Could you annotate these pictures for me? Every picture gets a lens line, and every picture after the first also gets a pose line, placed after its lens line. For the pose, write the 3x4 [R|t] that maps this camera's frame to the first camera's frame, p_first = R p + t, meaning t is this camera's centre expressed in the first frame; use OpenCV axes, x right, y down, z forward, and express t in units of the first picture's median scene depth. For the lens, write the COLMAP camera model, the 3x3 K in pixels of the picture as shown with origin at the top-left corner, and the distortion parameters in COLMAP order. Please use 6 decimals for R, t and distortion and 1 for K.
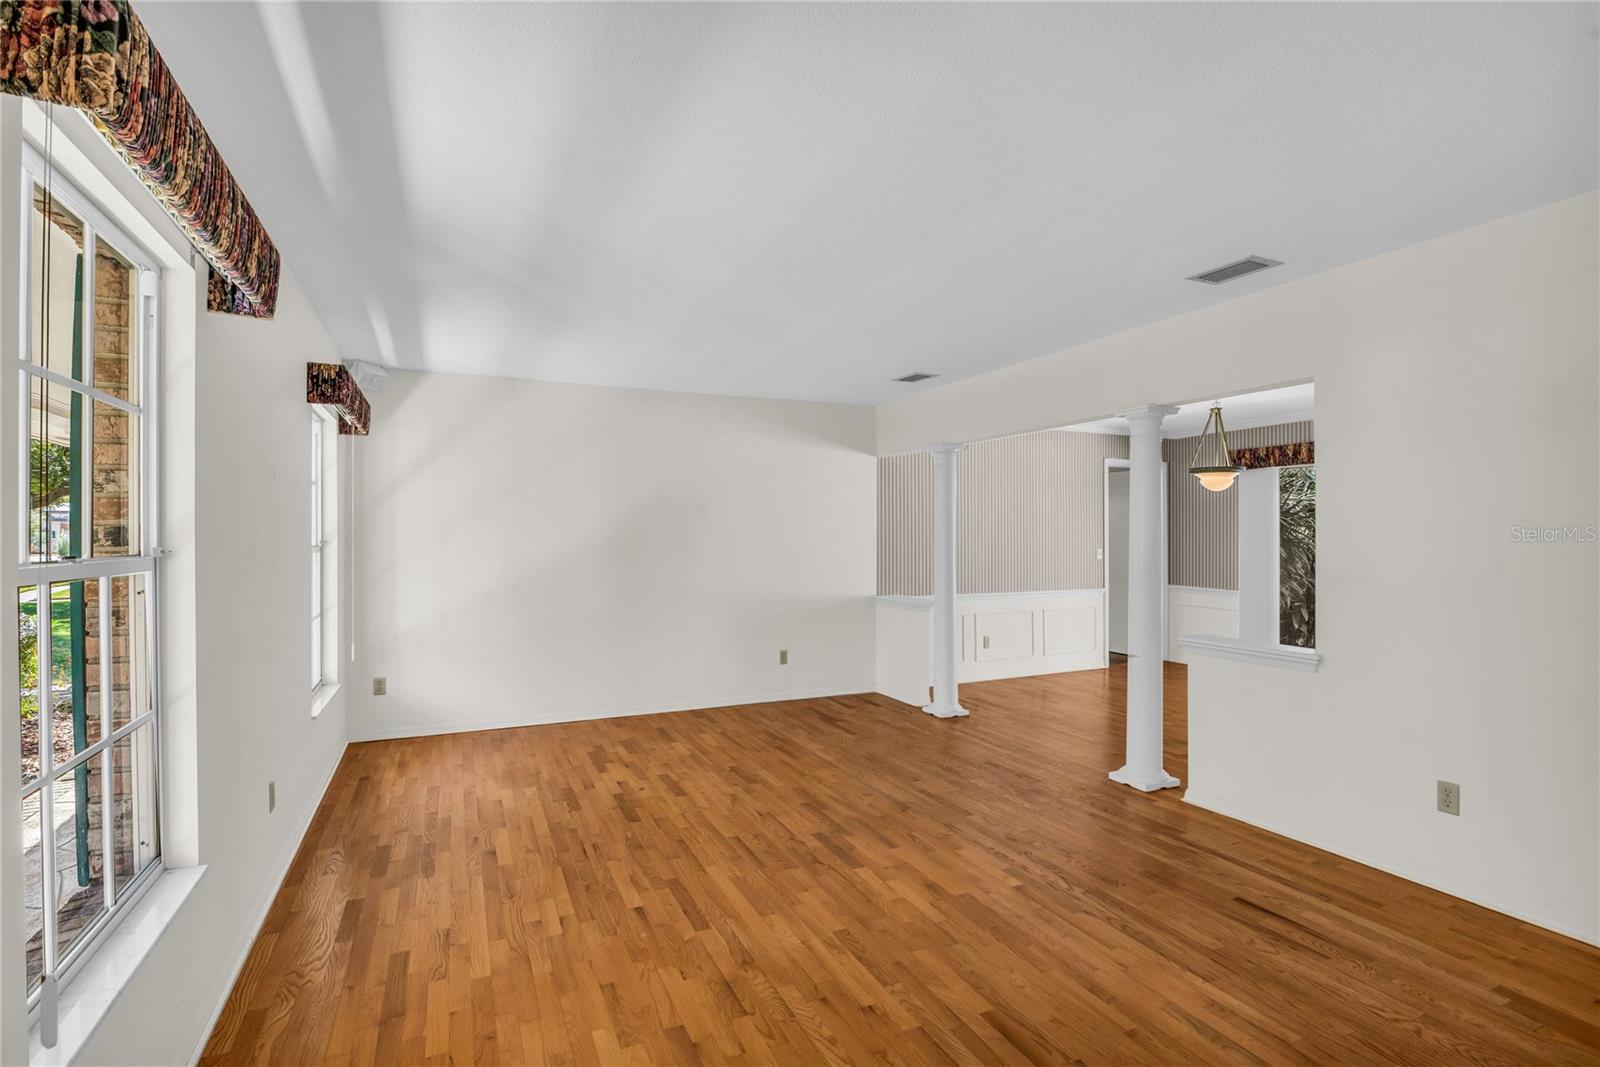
lens RADIAL K [[760.8, 0, 796.1], [0, 760.8, 533.7], [0, 0, 1]] dist [-0.028840, 0.002492]
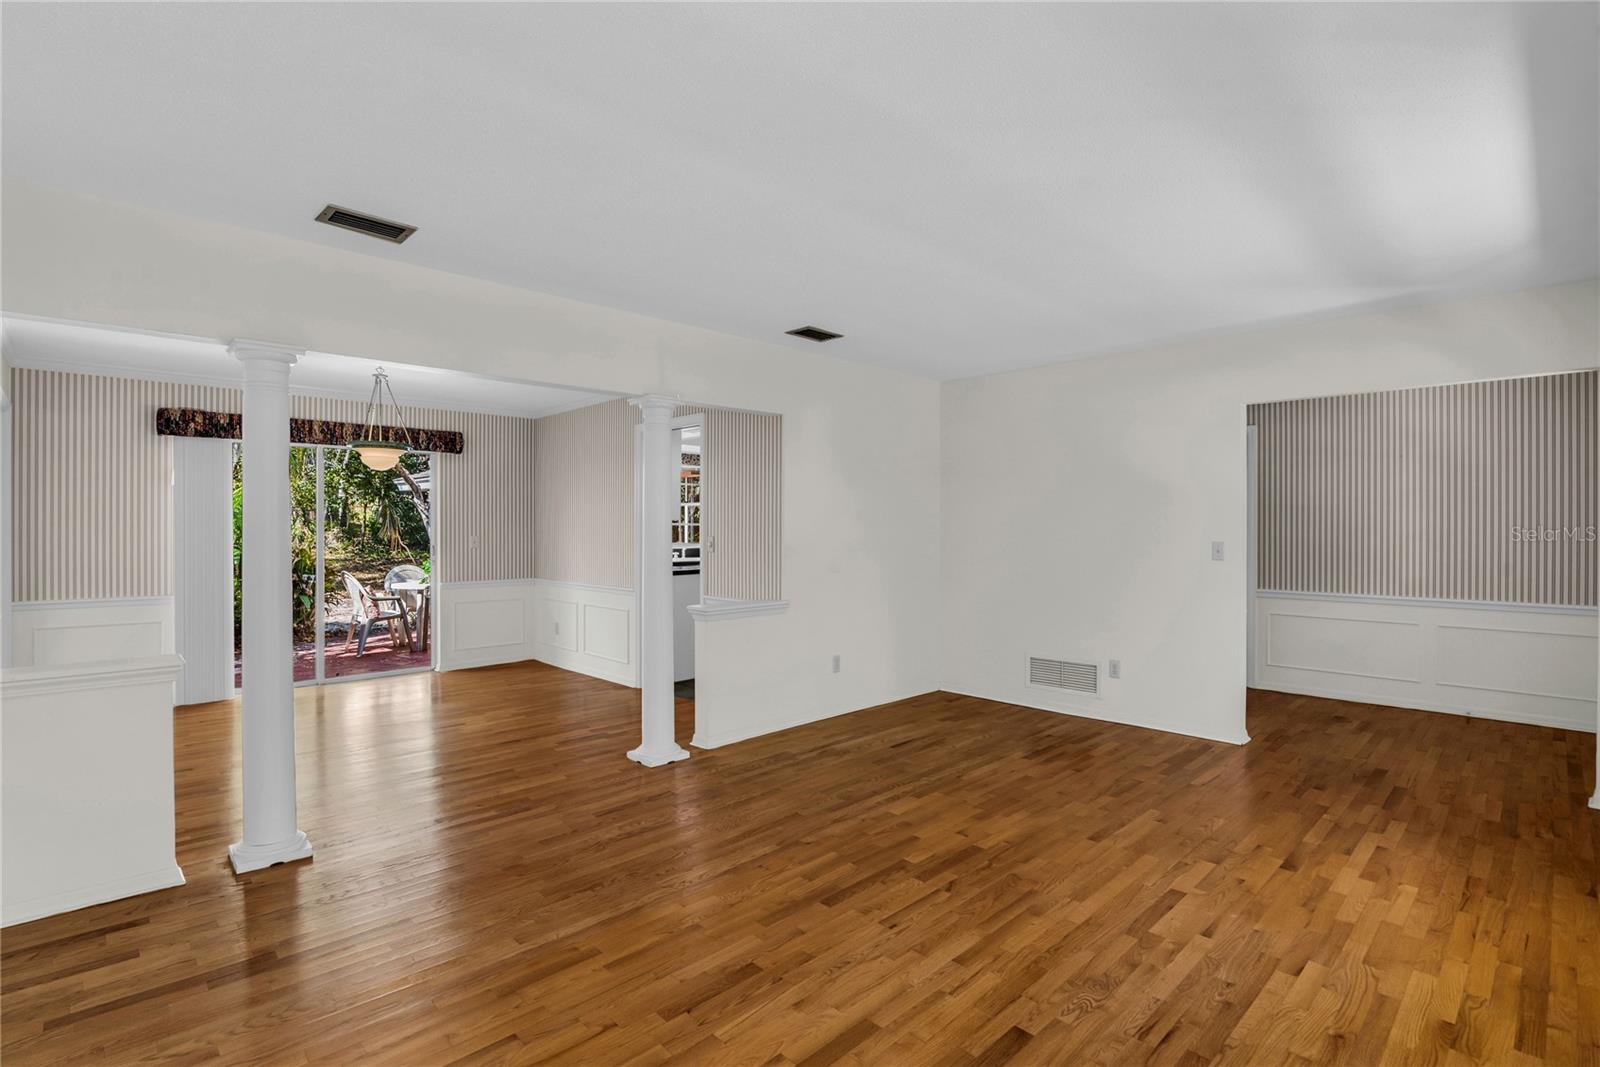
lens RADIAL K [[760.8, 0, 800.6], [0, 760.8, 525.5], [0, 0, 1]] dist [-0.028840, 0.002492]
pose [[-0.336464, -0.000023, 0.941696, -0.749924], [-0.000861, 1.000000, -0.000283, 0.012809], [-0.941696, -0.000906, -0.336464, 1.491471]]
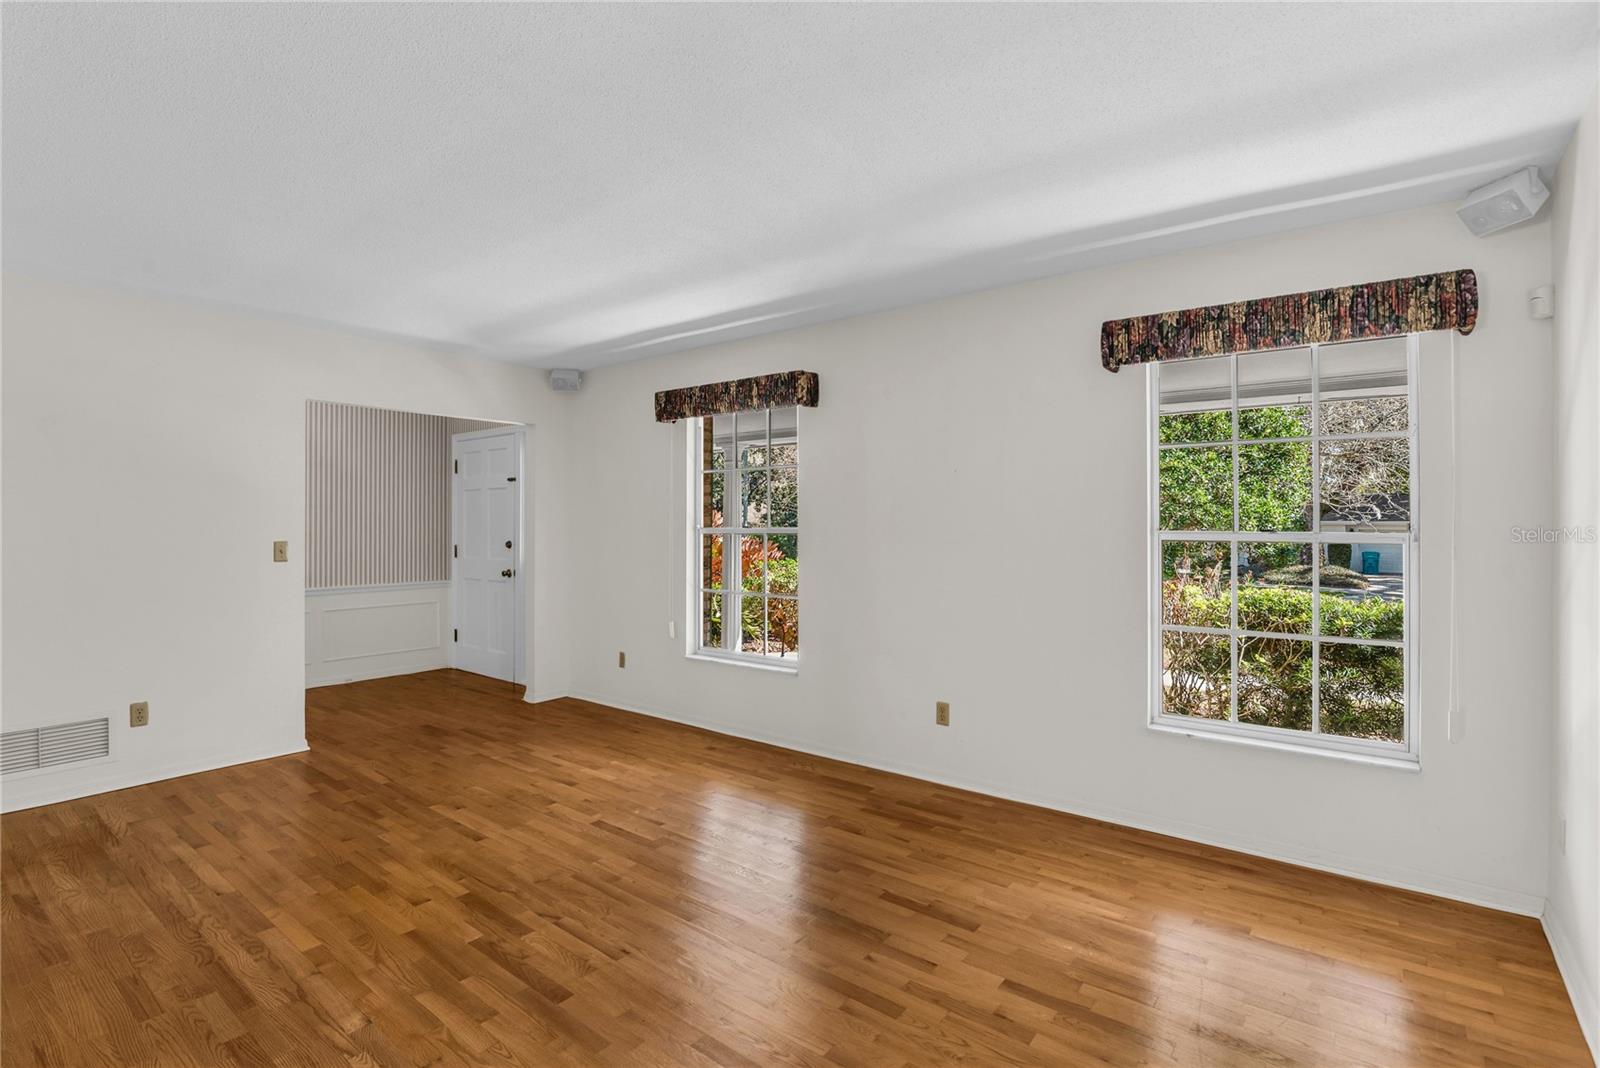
lens RADIAL K [[760.8, 0, 794.2], [0, 760.8, 543.1], [0, 0, 1]] dist [-0.028840, 0.002492]
pose [[-0.888324, 0.013531, -0.459017, 0.129854], [0.001923, 0.999667, 0.025747, 0.012483], [0.459213, 0.021989, -0.888054, 1.850559]]
